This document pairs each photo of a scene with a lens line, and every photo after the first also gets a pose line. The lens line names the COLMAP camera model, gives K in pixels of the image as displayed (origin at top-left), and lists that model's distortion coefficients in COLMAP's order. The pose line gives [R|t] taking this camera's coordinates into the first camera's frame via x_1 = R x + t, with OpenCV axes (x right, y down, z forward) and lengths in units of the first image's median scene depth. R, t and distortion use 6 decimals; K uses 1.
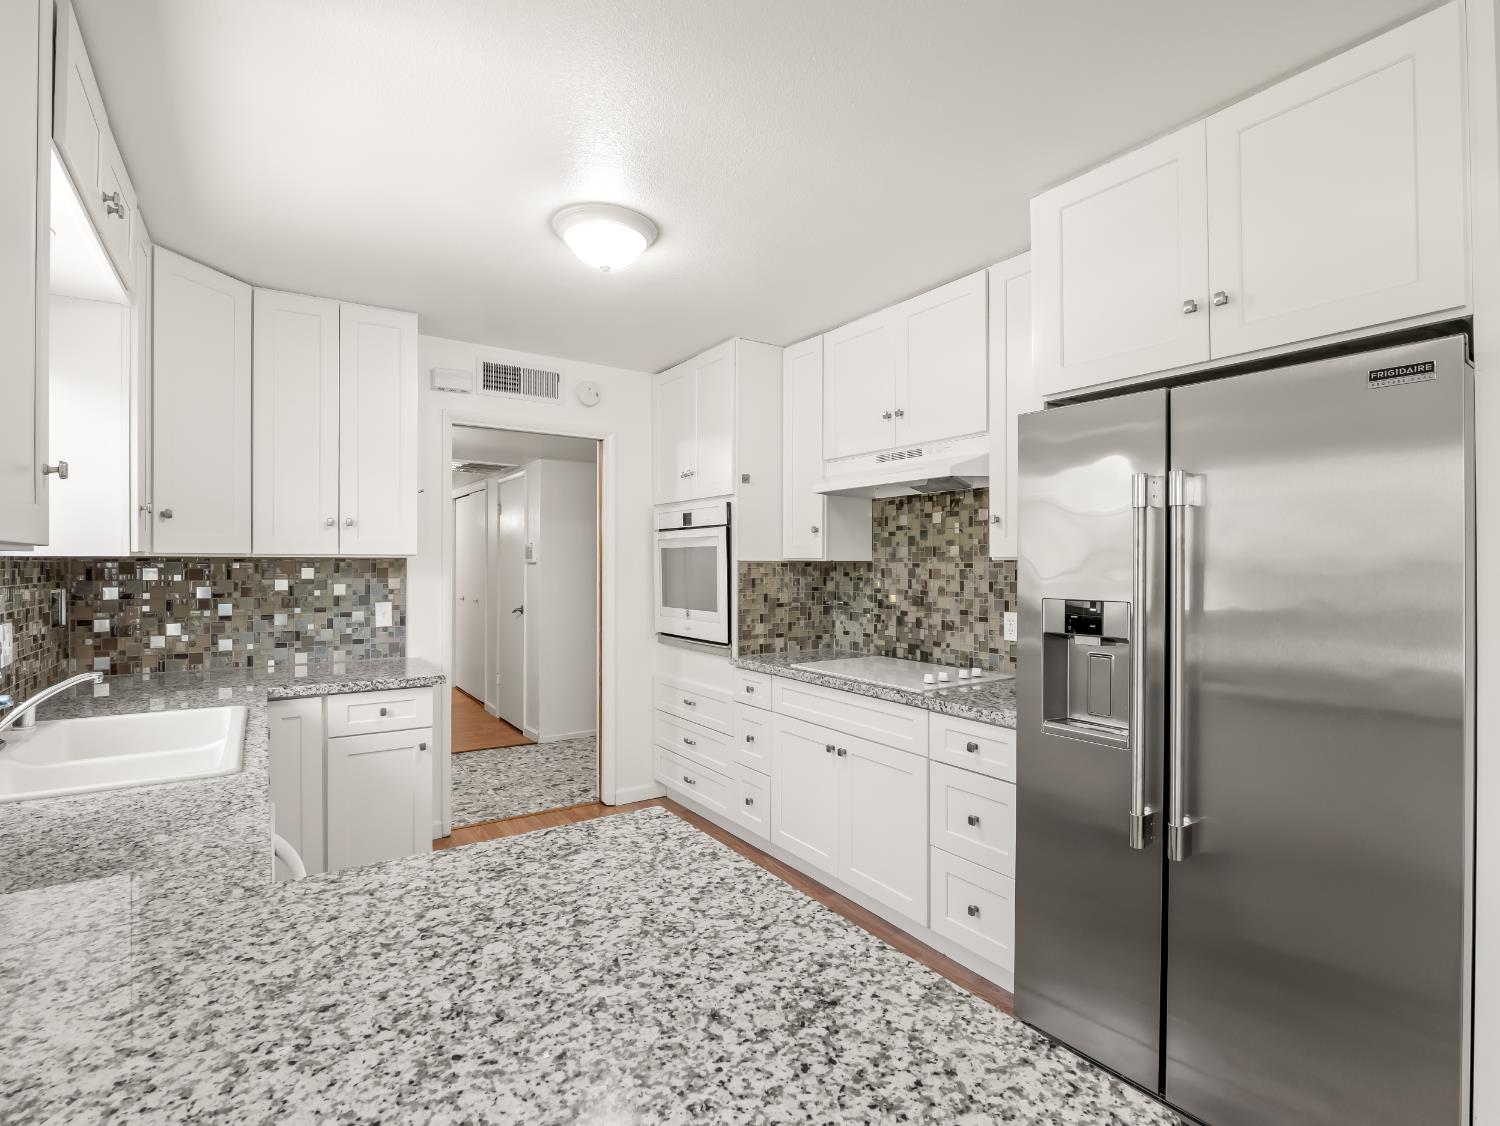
lens RADIAL K [[723.8, 0, 750.1], [0, 723.8, 561.7], [0, 0, 1]] dist [-0.011449, -0.004770]
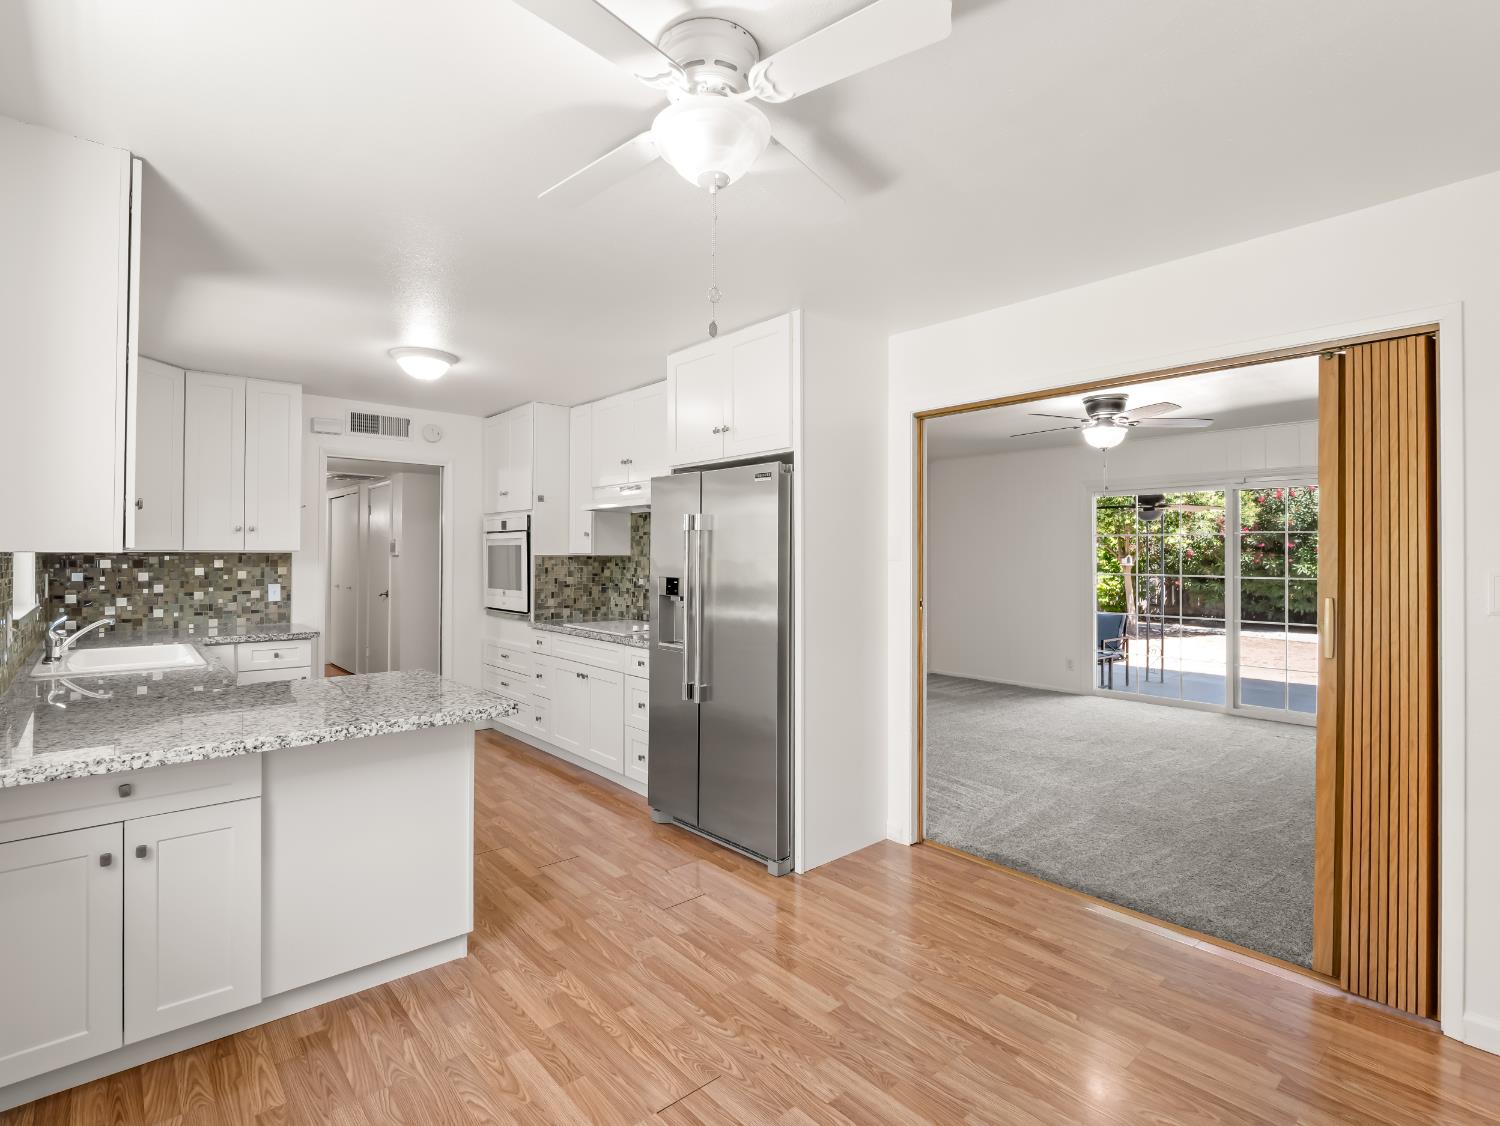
lens RADIAL K [[723.8, 0, 742.1], [0, 723.8, 547.8], [0, 0, 1]] dist [-0.011449, -0.004770]
pose [[0.991987, 0.003699, 0.126283, 0.218093], [-0.002699, 0.999964, -0.008093, -0.005565], [-0.126308, 0.007687, 0.991961, -0.505400]]
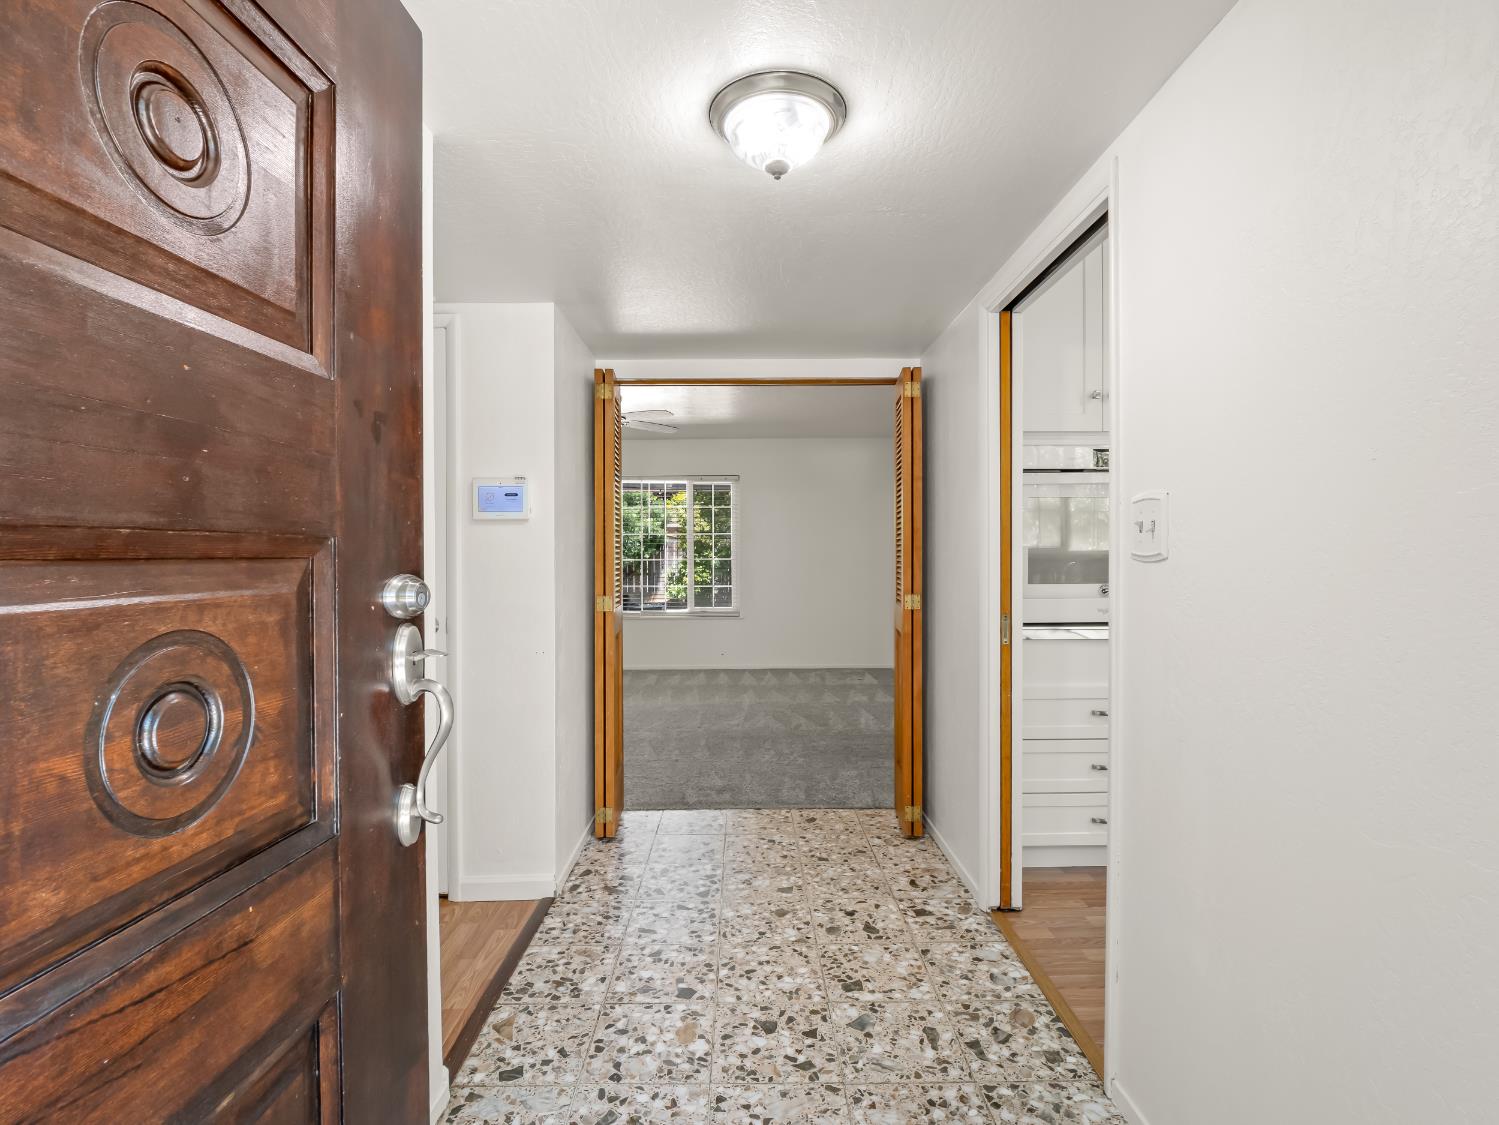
lens RADIAL K [[723.3, 0, 745.7], [0, 723.3, 558.0], [0, 0, 1]] dist [-0.011449, -0.004770]
pose [[0.561294, -0.009093, 0.827567, -0.987788], [0.006488, 0.999957, 0.006587, 0.036530], [-0.827591, 0.001671, 0.561329, 1.001754]]
